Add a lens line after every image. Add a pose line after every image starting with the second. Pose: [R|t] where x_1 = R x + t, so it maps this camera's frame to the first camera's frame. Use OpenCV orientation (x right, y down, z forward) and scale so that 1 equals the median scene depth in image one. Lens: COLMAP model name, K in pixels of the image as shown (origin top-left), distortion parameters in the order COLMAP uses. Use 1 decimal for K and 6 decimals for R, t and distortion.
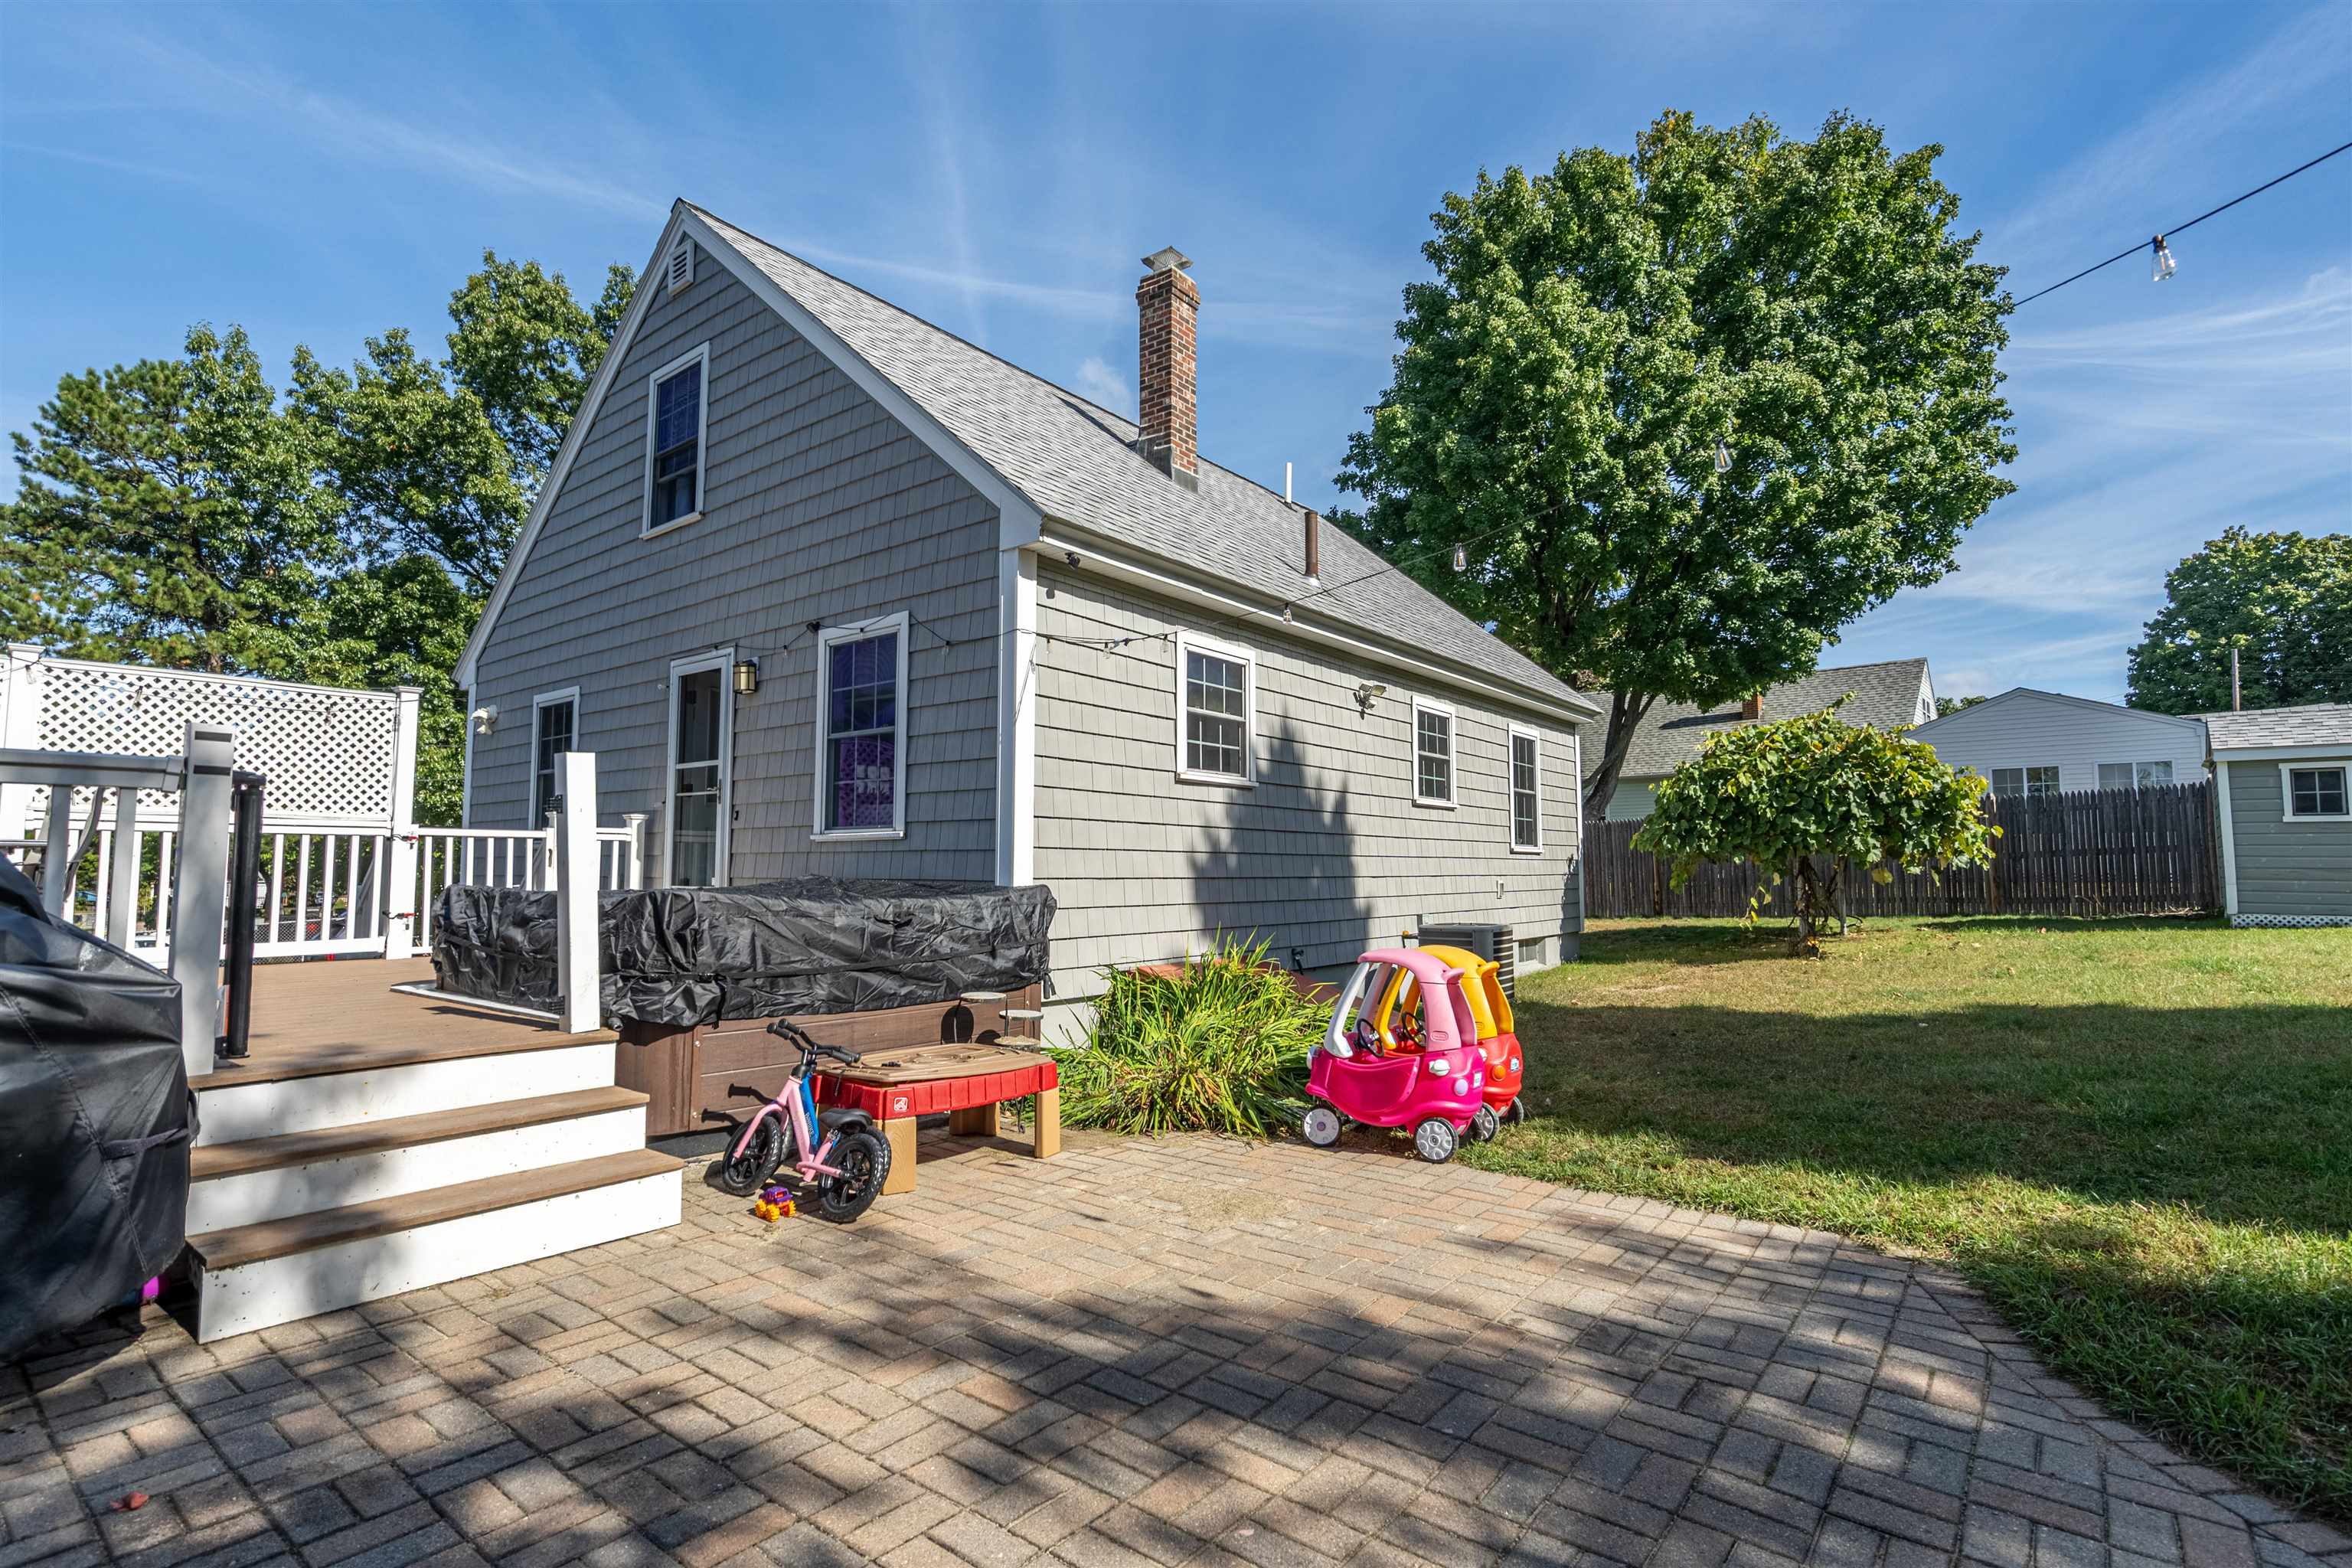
lens RADIAL K [[1111.8, 0, 1163.5], [0, 1111.8, 786.2], [0, 0, 1]] dist [-0.000798, 0.000454]
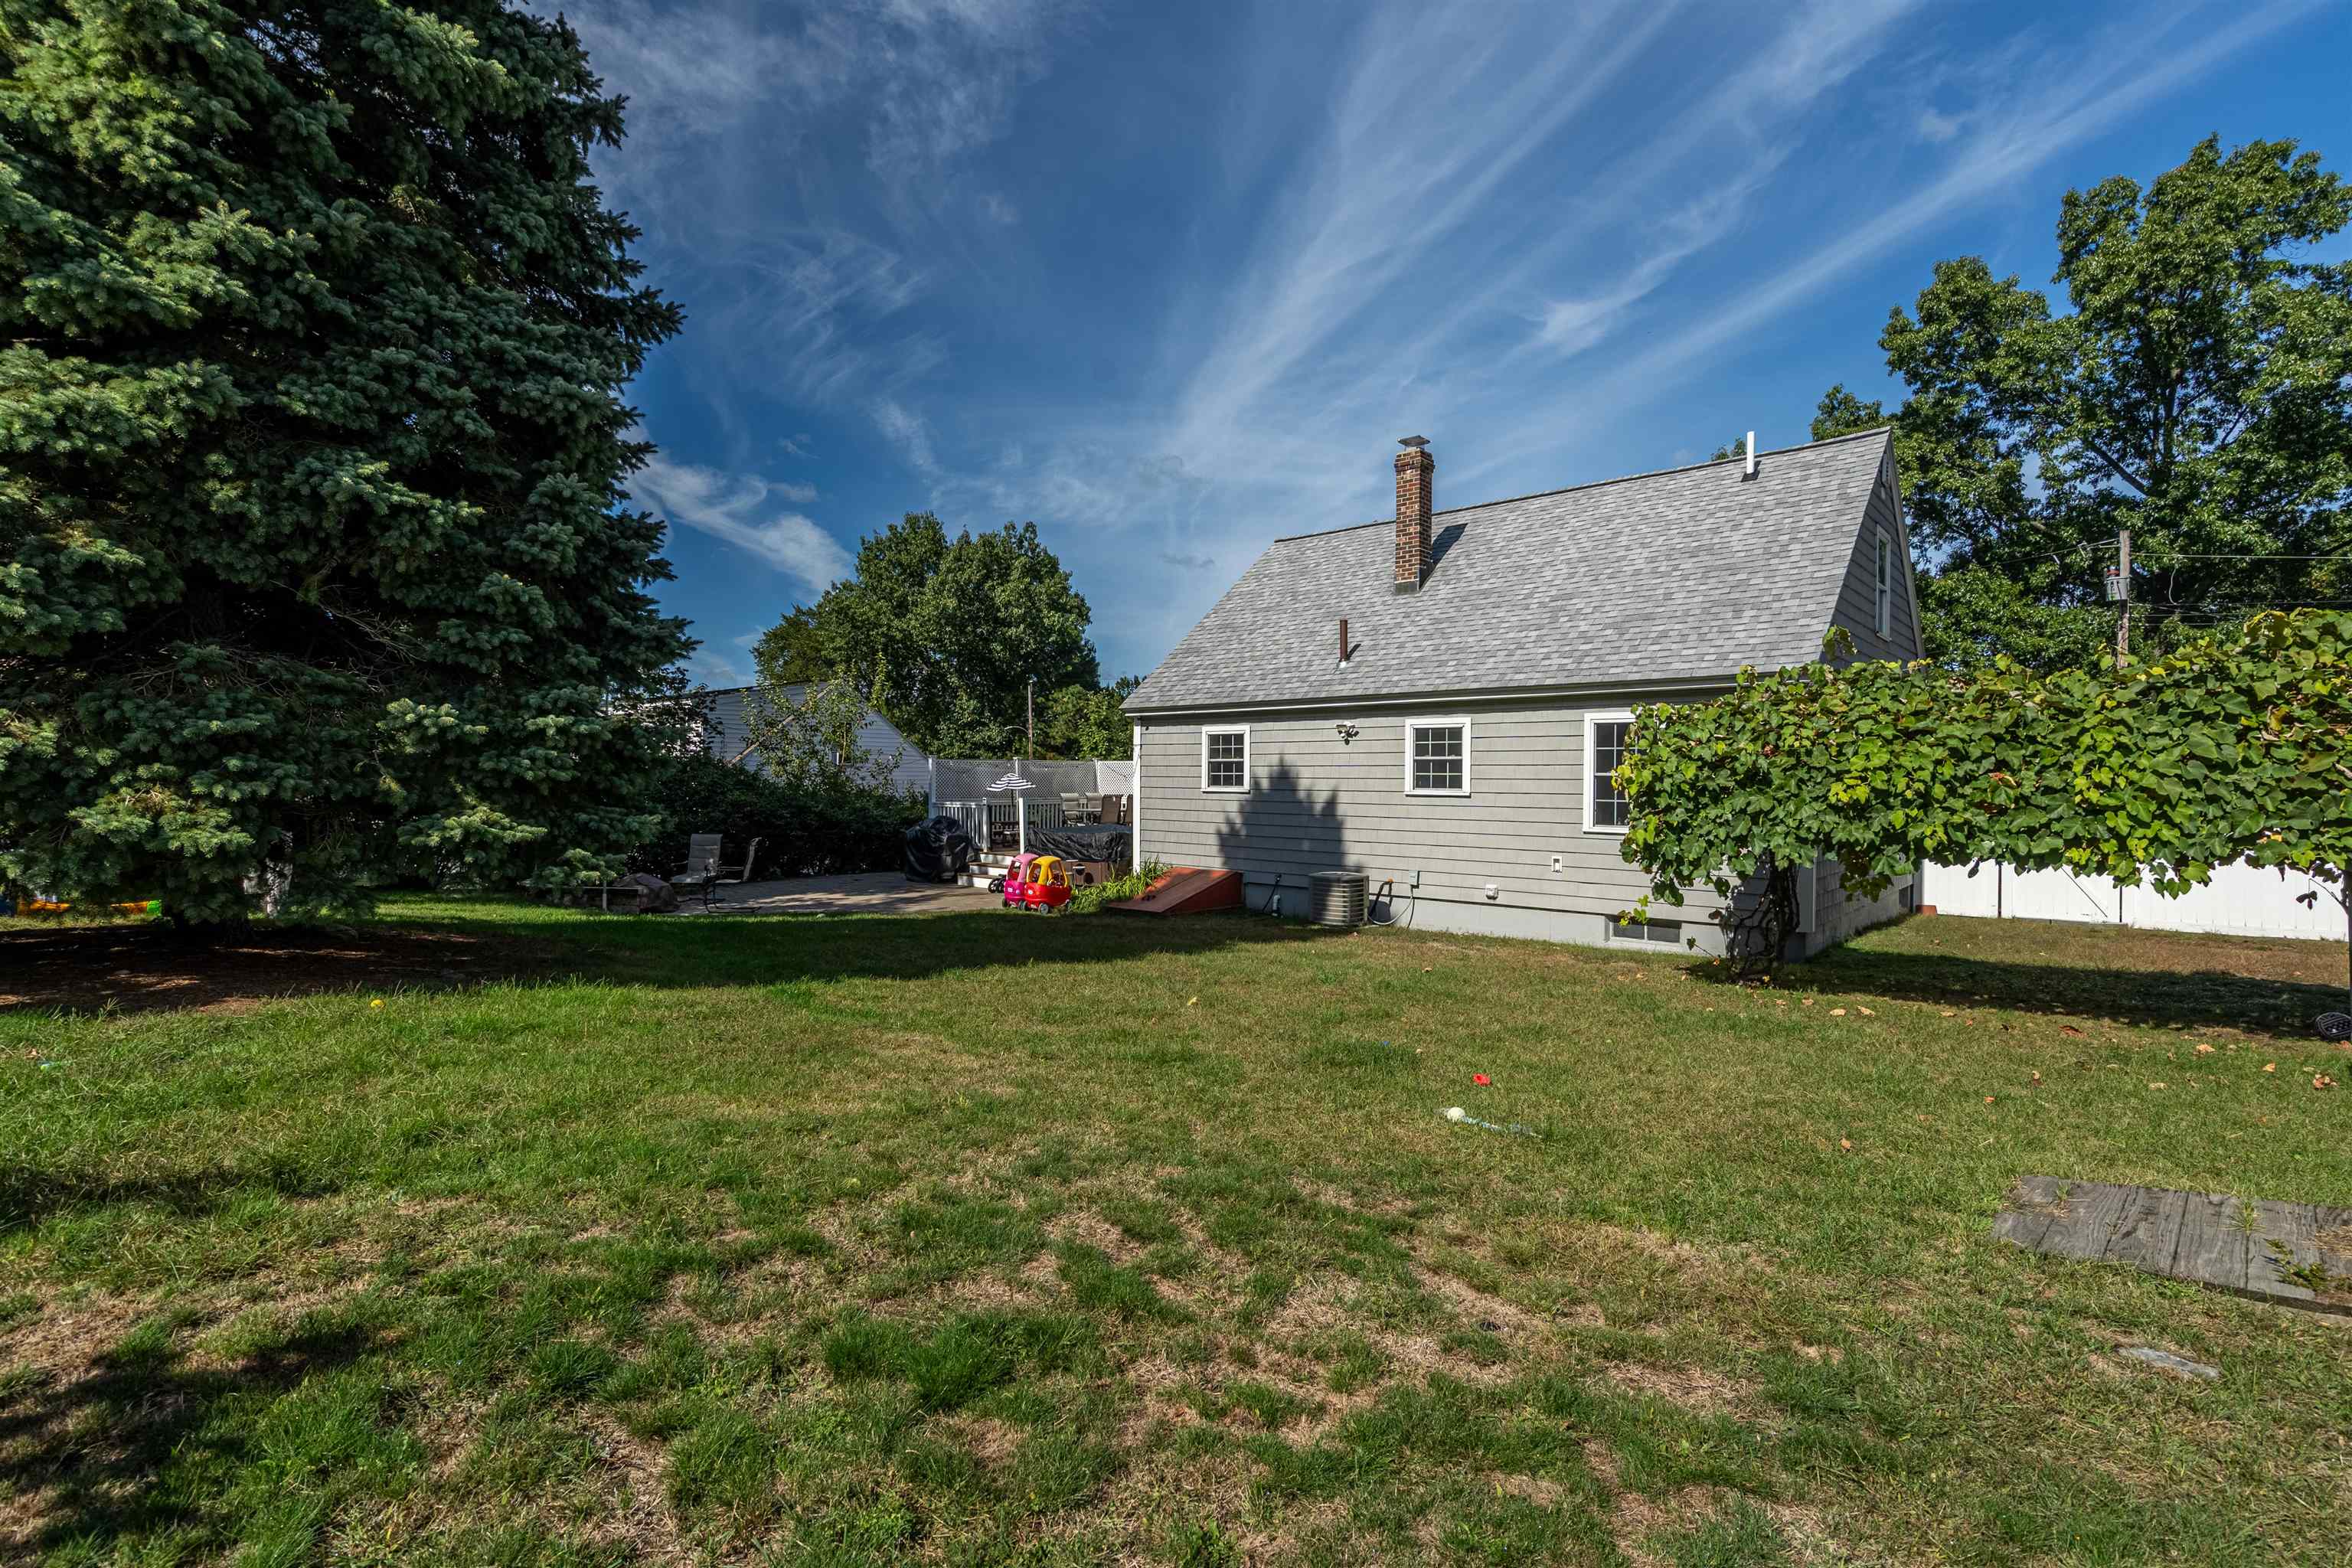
lens RADIAL K [[1073.1, 0, 1166.9], [0, 1073.1, 786.0], [0, 0, 1]] dist [-0.002697, 0.000605]
pose [[-0.072208, 0.007261, -0.997363, 2.060034], [0.068610, 0.997641, 0.002296, -0.025353], [0.995027, -0.068264, -0.072536, 0.983710]]
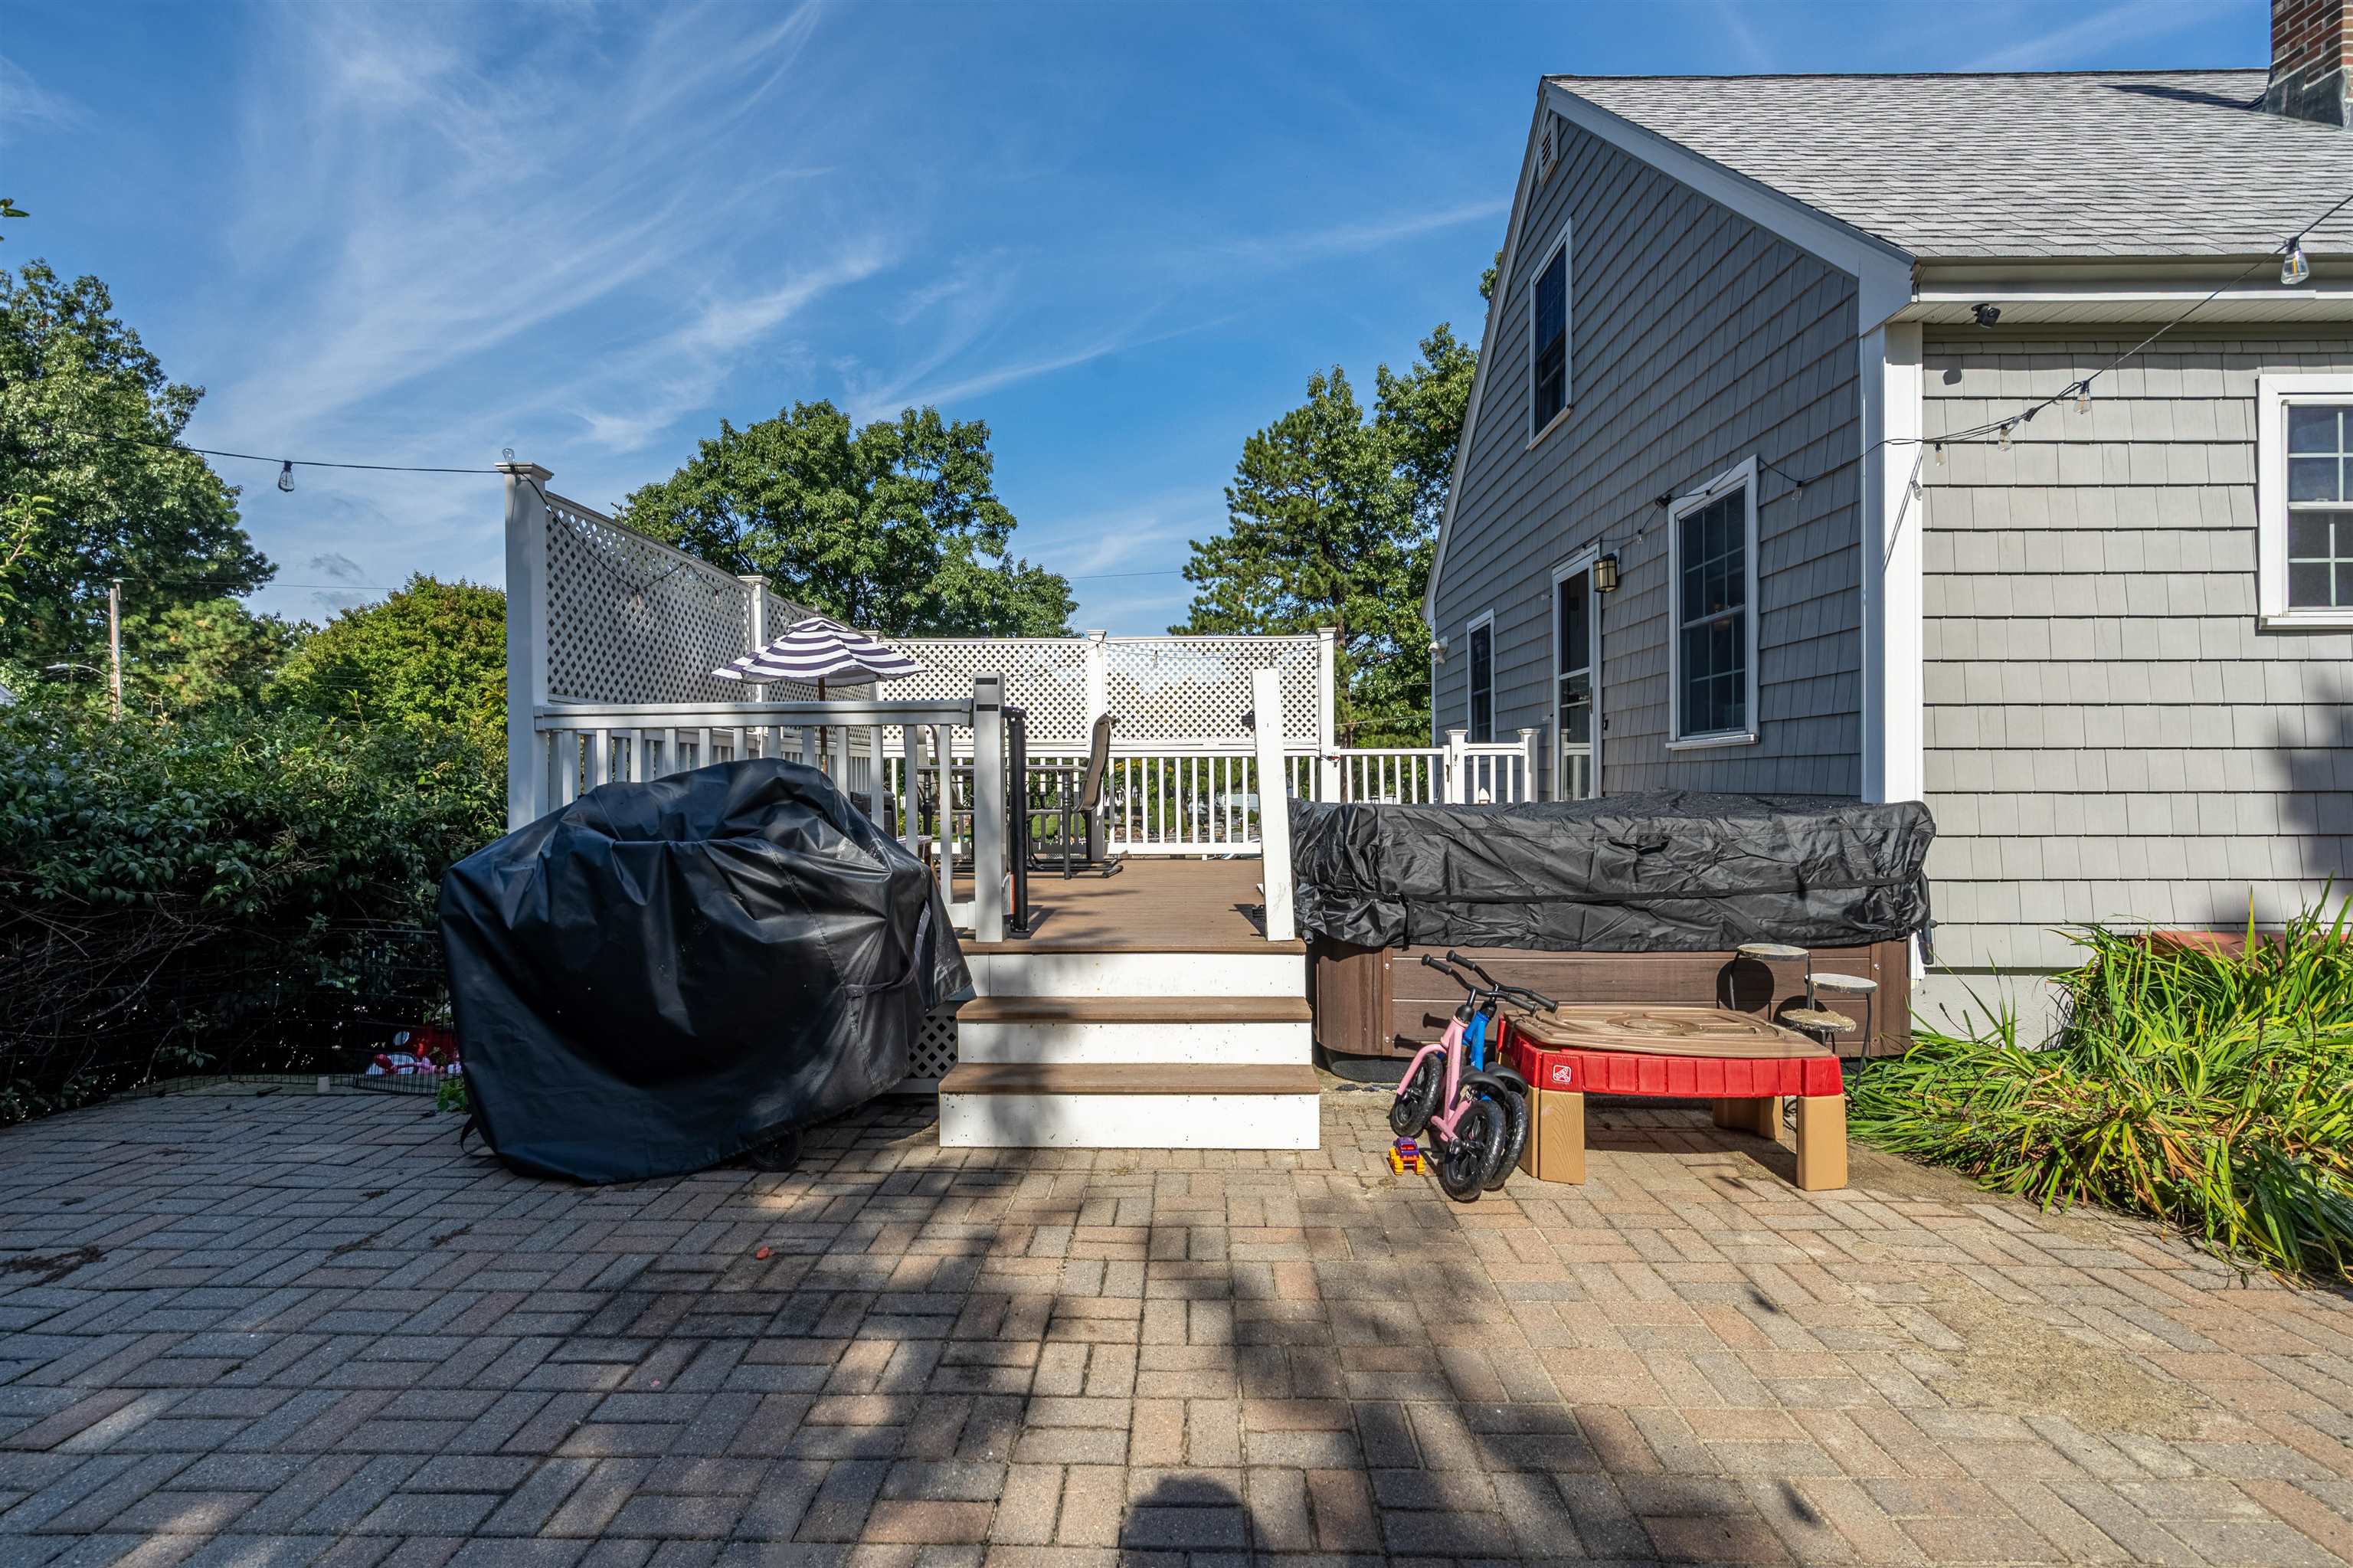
lens RADIAL K [[1073.5, 0, 1167.4], [0, 1073.5, 786.0], [0, 0, 1]] dist [-0.002697, 0.000605]
pose [[0.609296, -0.004069, -0.792933, 0.099635], [0.064646, 0.996913, 0.044558, 0.013420], [0.790303, -0.078409, 0.607678, 0.159327]]
